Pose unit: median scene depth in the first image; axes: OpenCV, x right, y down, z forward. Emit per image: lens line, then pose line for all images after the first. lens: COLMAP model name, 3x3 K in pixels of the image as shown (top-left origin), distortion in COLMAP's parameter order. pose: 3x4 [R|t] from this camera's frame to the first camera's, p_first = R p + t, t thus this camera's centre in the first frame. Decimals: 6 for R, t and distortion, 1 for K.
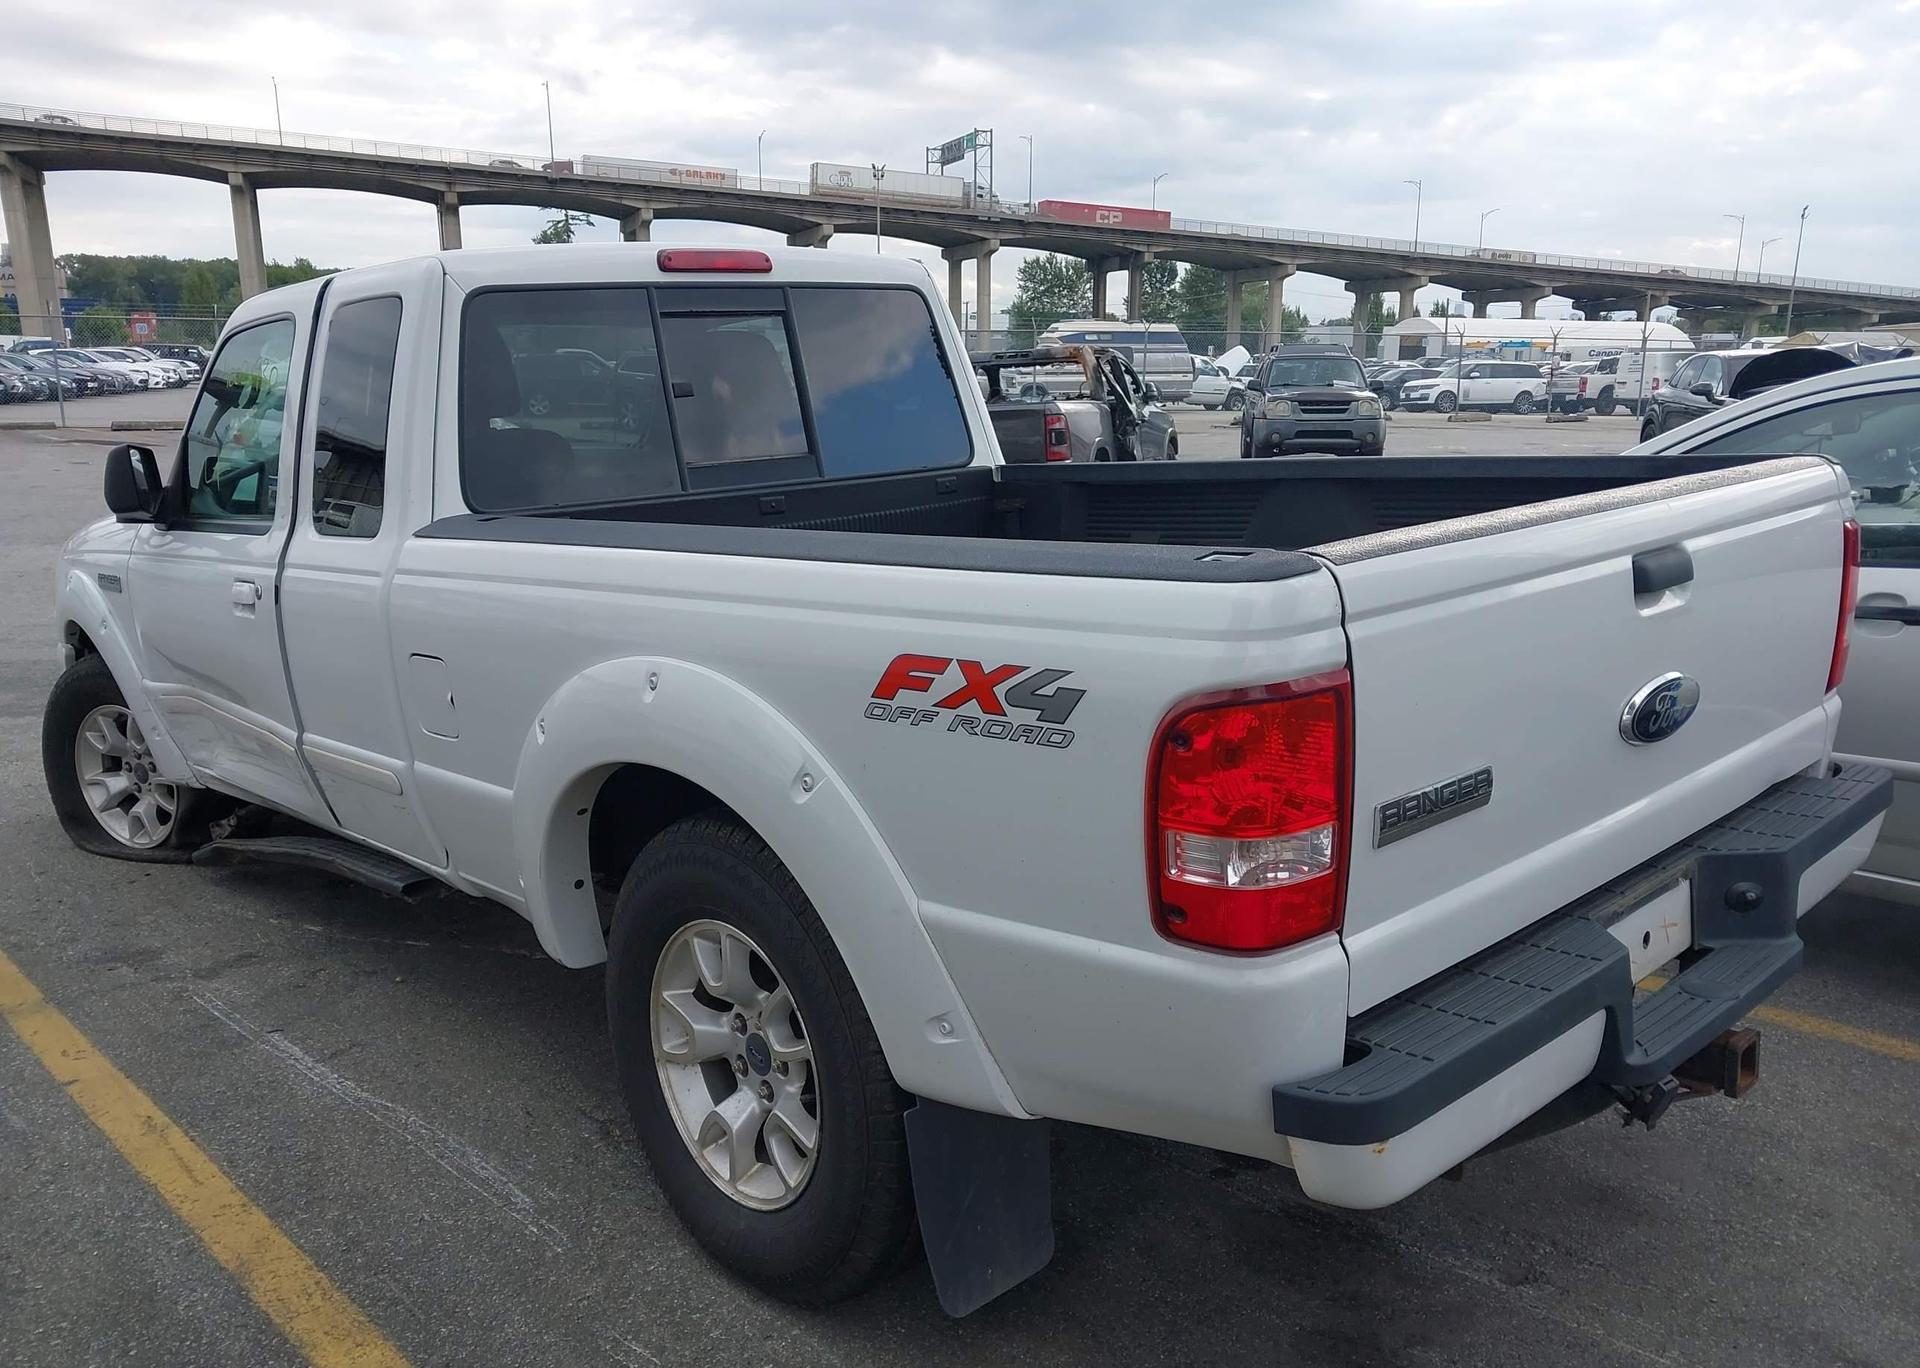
lens RADIAL K [[1546.5, 0, 960.7], [0, 1546.5, 688.1], [0, 0, 1]] dist [0.018099, -0.012191]
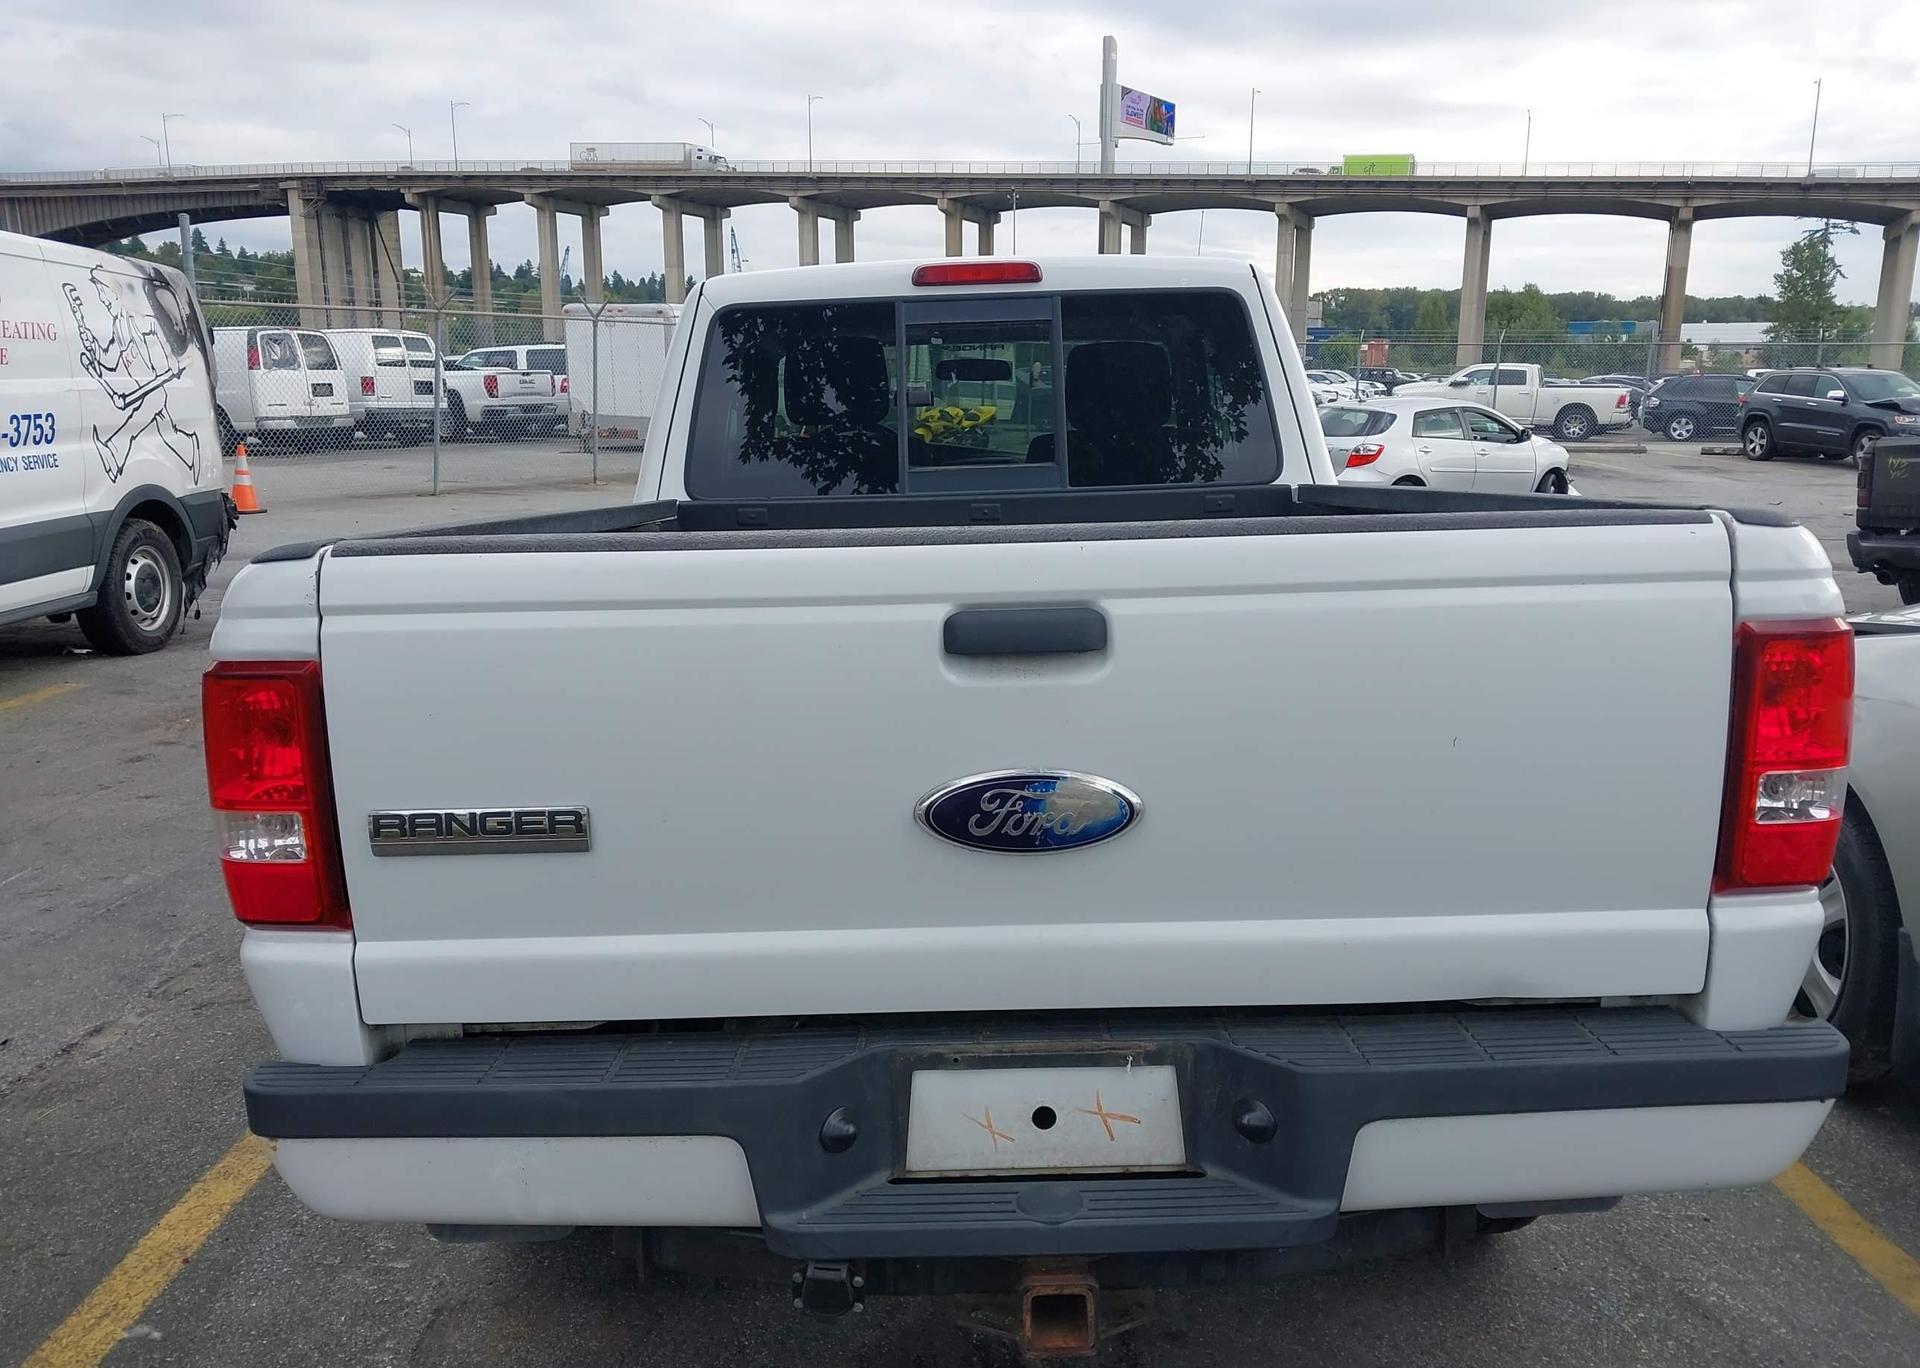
lens RADIAL K [[1534.6, 0, 960.0], [0, 1534.6, 684.0], [0, 0, 1]] dist [0.009333, -0.005650]
pose [[0.732485, 0.134461, -0.667372, 0.516655], [-0.144130, 0.988709, 0.041011, -0.041762], [0.665351, 0.066149, 0.743594, 0.237128]]
